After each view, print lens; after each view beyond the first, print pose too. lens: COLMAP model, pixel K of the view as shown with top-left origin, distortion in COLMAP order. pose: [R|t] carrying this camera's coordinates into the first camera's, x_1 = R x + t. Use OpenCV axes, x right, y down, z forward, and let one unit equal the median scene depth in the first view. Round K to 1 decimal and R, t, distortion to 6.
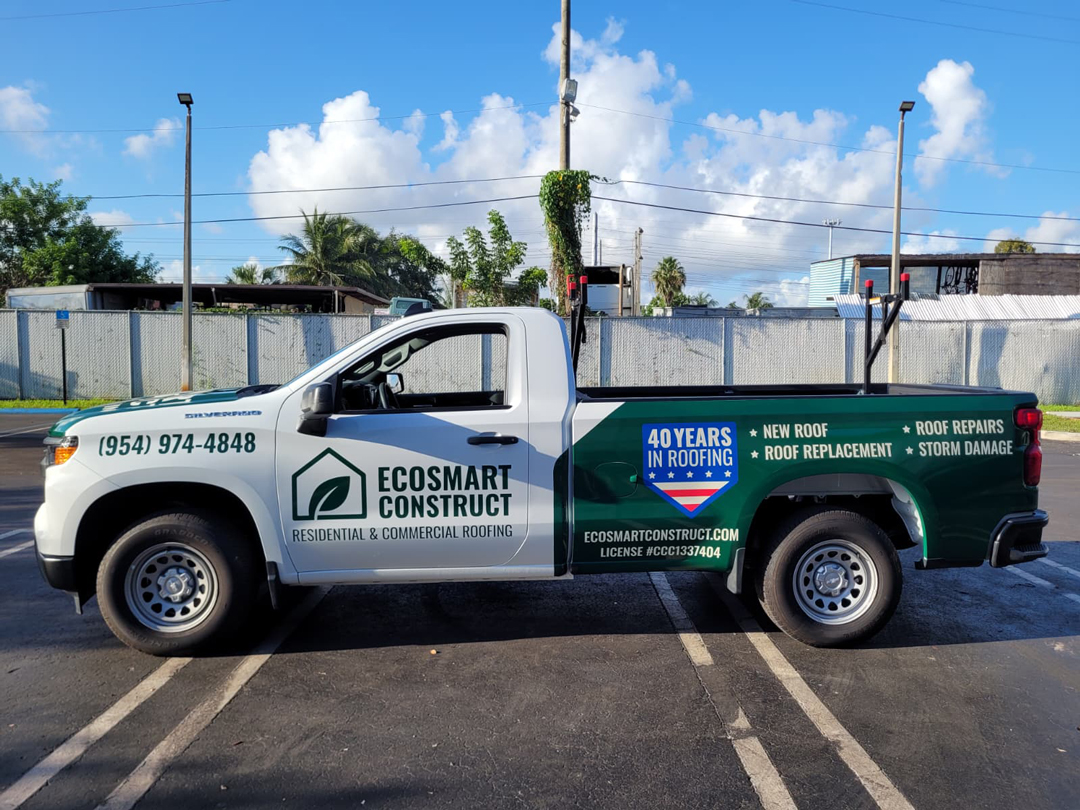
lens RADIAL K [[808.9, 0, 551.1], [0, 808.9, 408.6], [0, 0, 1]] dist [0.056080, -0.081311]
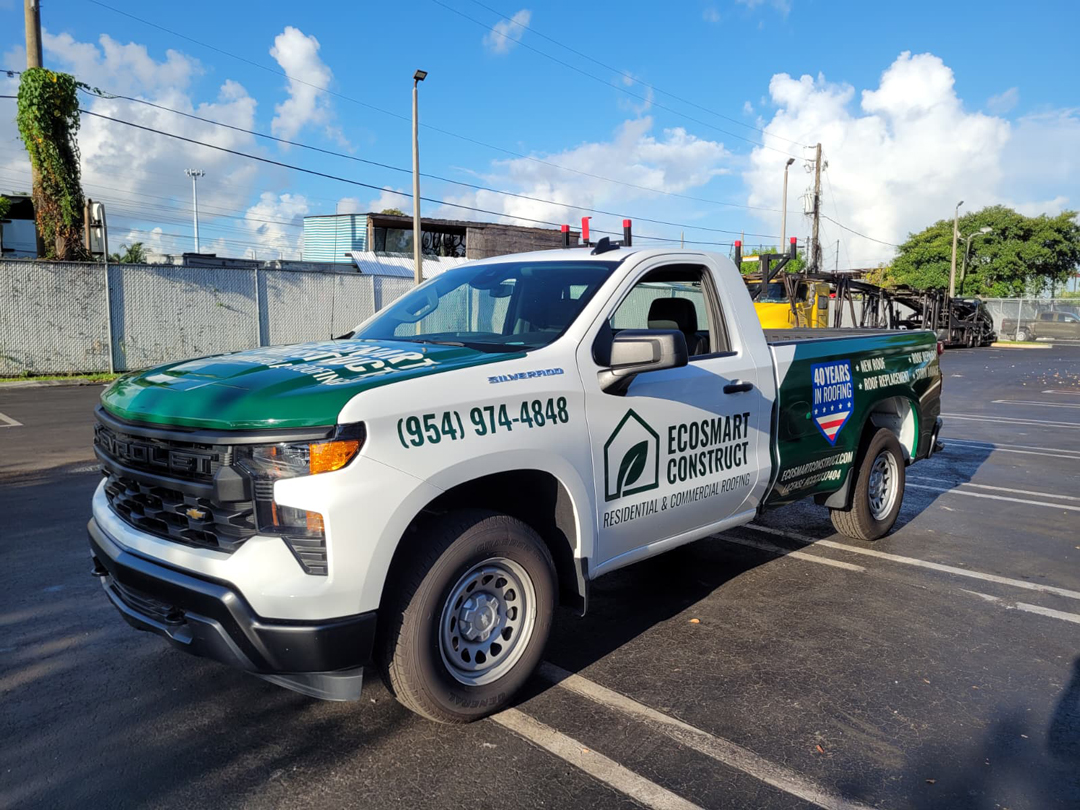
lens RADIAL K [[807.6, 0, 556.2], [0, 807.6, 402.9], [0, 0, 1]] dist [0.024372, 0.002903]
pose [[0.739245, -0.074694, 0.669282, -0.876068], [0.044719, 0.997081, 0.061885, -0.012341], [-0.671951, -0.015818, 0.740427, 0.436248]]
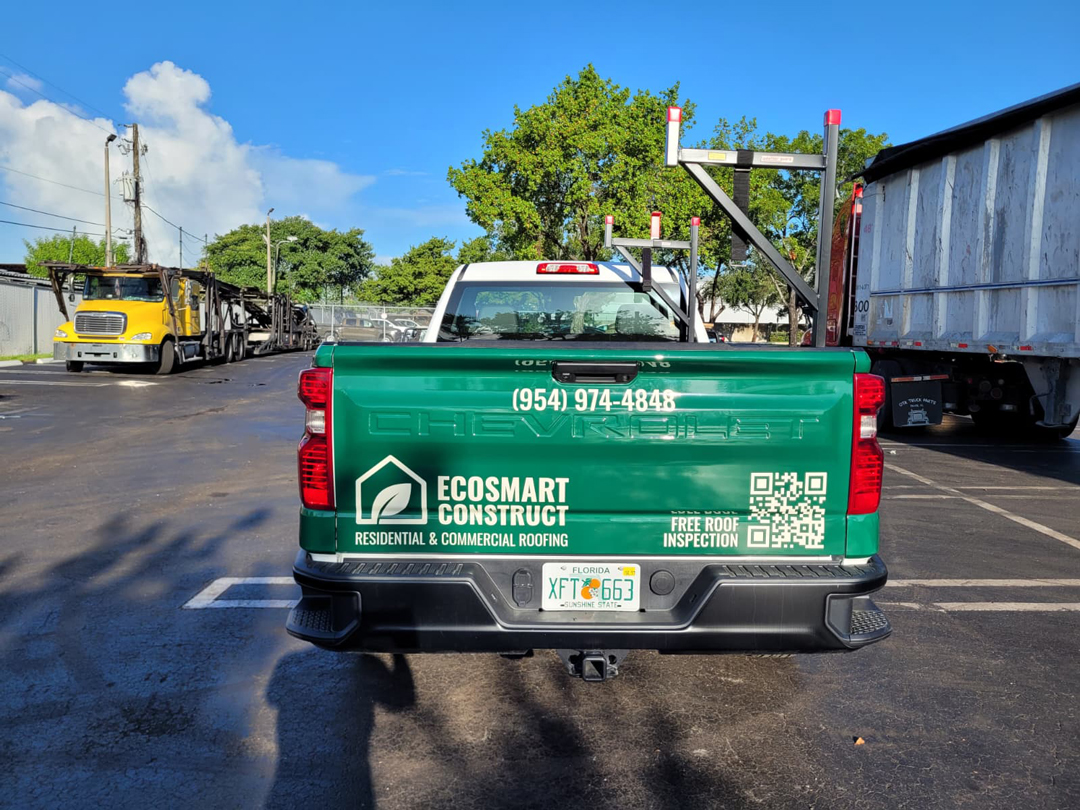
lens RADIAL K [[807.6, 0, 556.2], [0, 807.6, 402.9], [0, 0, 1]] dist [0.024372, 0.002903]
pose [[-0.011594, -0.100266, 0.994893, -0.803646], [0.049011, 0.993707, 0.100718, -0.062706], [-0.998731, 0.049928, -0.006607, 1.268822]]
